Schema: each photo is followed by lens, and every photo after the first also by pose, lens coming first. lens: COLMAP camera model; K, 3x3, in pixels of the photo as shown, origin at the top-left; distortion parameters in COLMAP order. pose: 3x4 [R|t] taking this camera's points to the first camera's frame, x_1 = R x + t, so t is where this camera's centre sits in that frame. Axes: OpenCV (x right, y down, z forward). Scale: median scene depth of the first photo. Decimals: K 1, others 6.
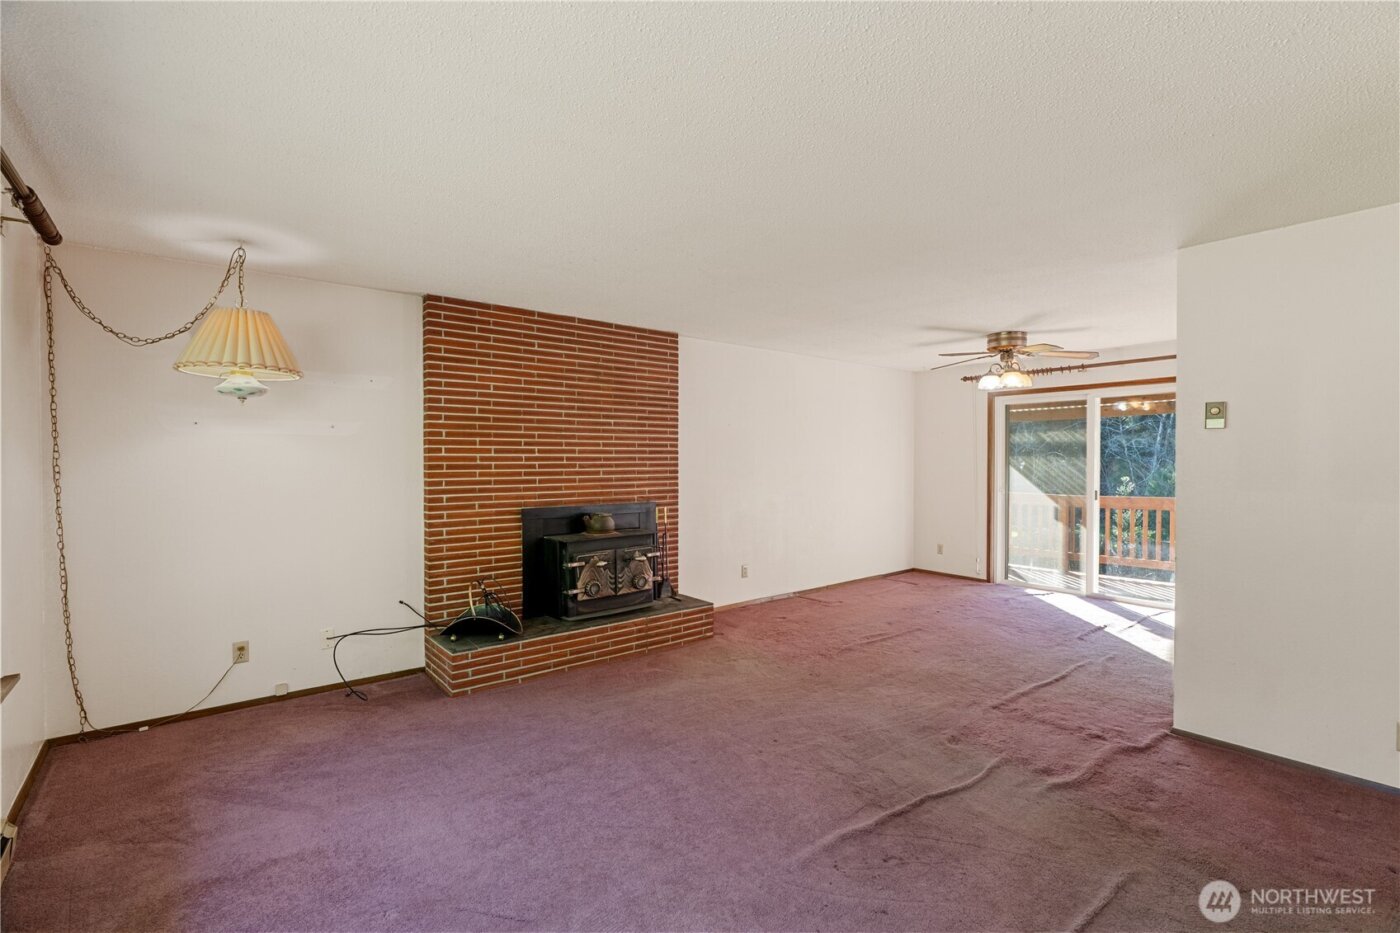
lens RADIAL K [[634.0, 0, 695.9], [0, 634.0, 467.0], [0, 0, 1]] dist [-0.007185, 0.001536]
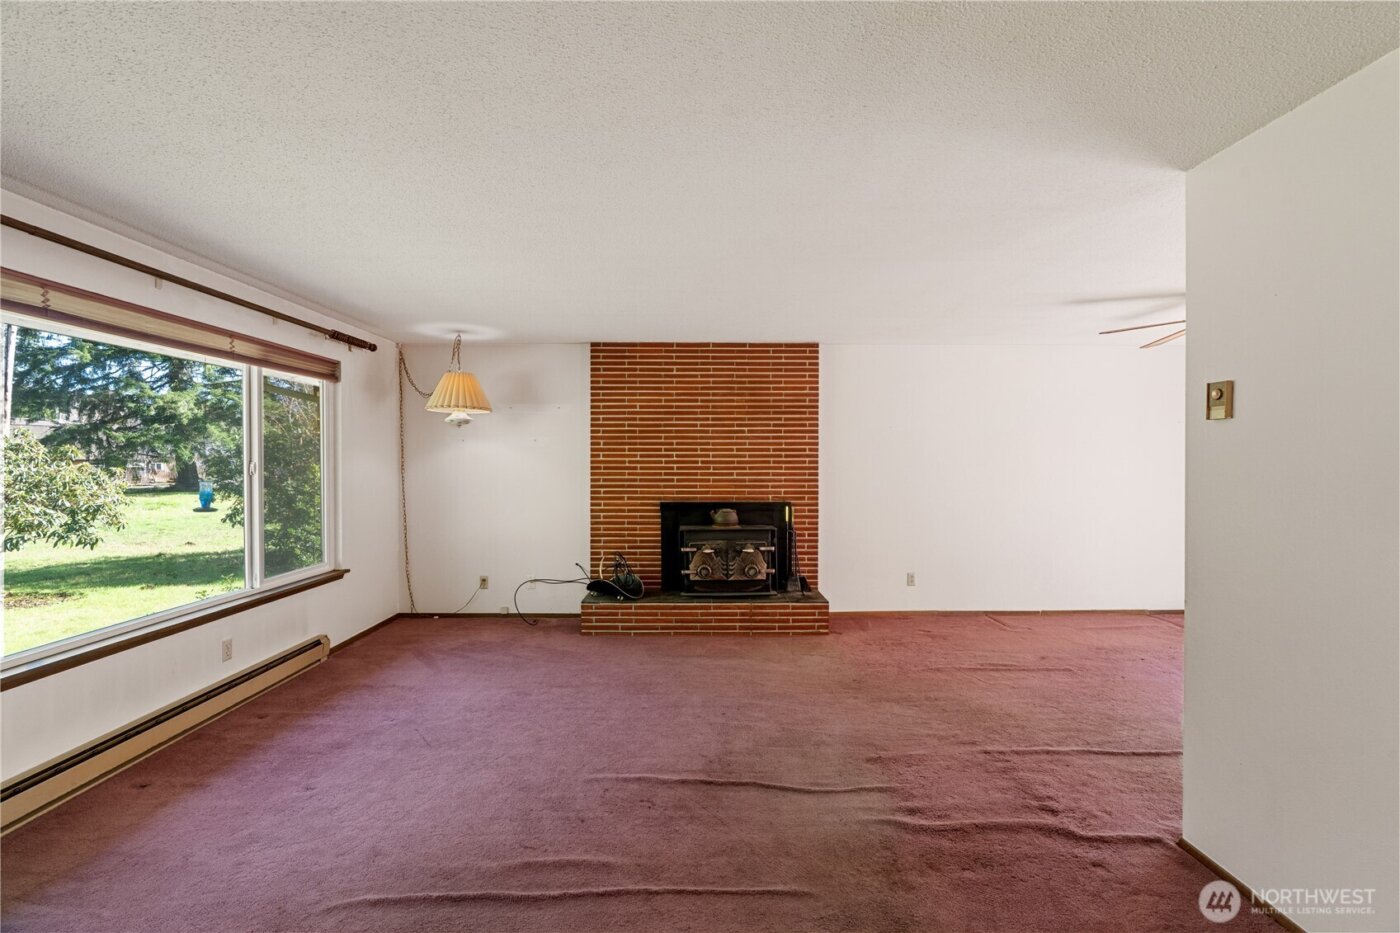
lens RADIAL K [[634.0, 0, 702.6], [0, 634.0, 467.9], [0, 0, 1]] dist [-0.007185, 0.001536]
pose [[0.779799, 0.006335, -0.625997, 0.571315], [-0.008400, 0.999965, -0.000344, -0.001635], [0.625973, 0.005527, 0.779825, 0.071677]]
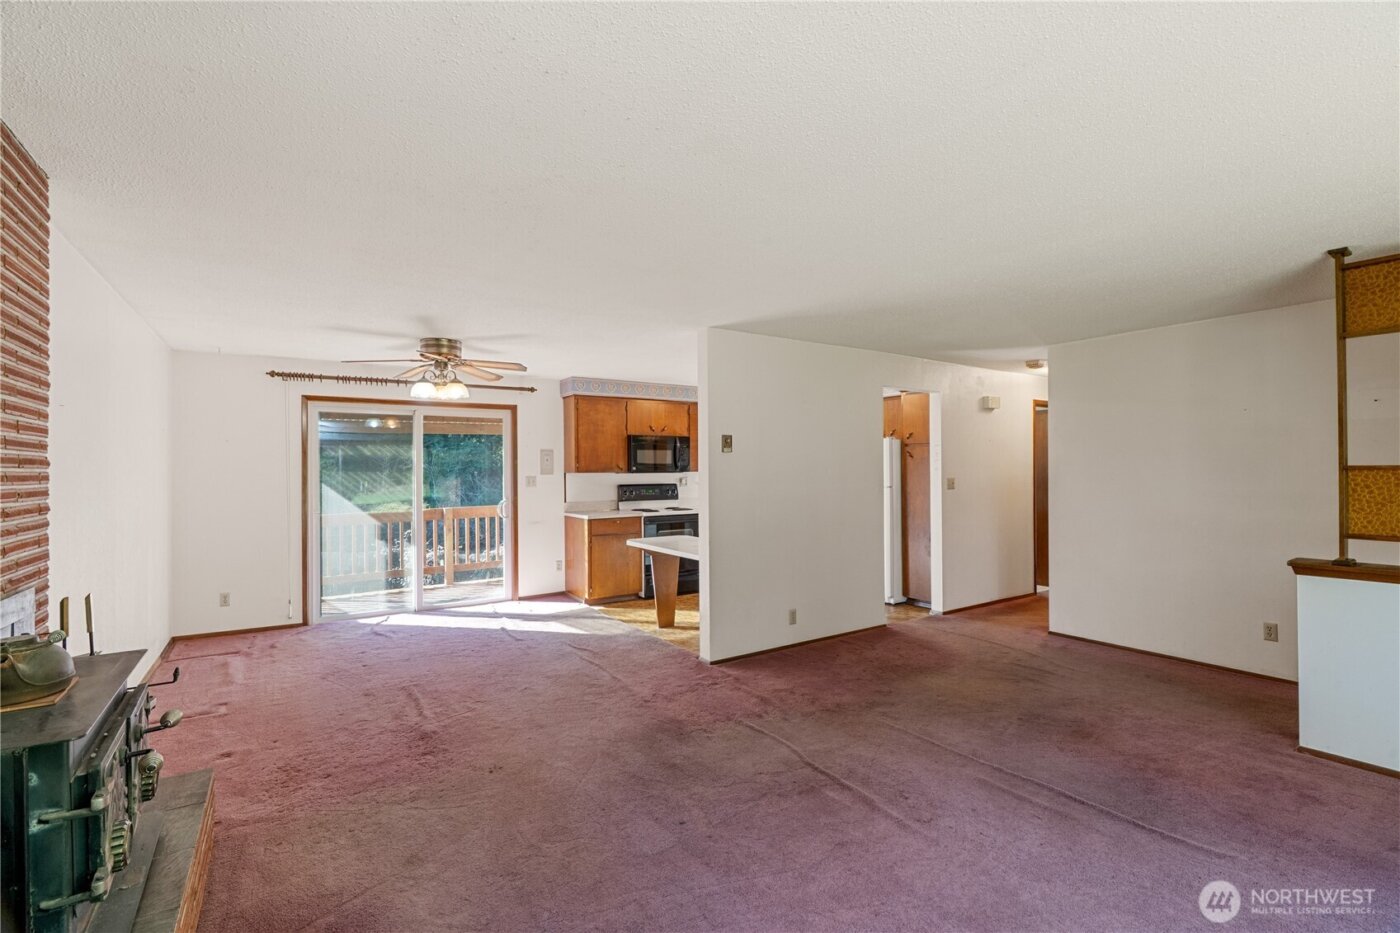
lens RADIAL K [[634.0, 0, 703.1], [0, 634.0, 470.6], [0, 0, 1]] dist [-0.007185, 0.001536]
pose [[0.096492, -0.002424, 0.995331, -0.490768], [0.022772, 0.999741, 0.000227, -0.011981], [-0.995073, 0.022644, 0.096523, 0.644166]]
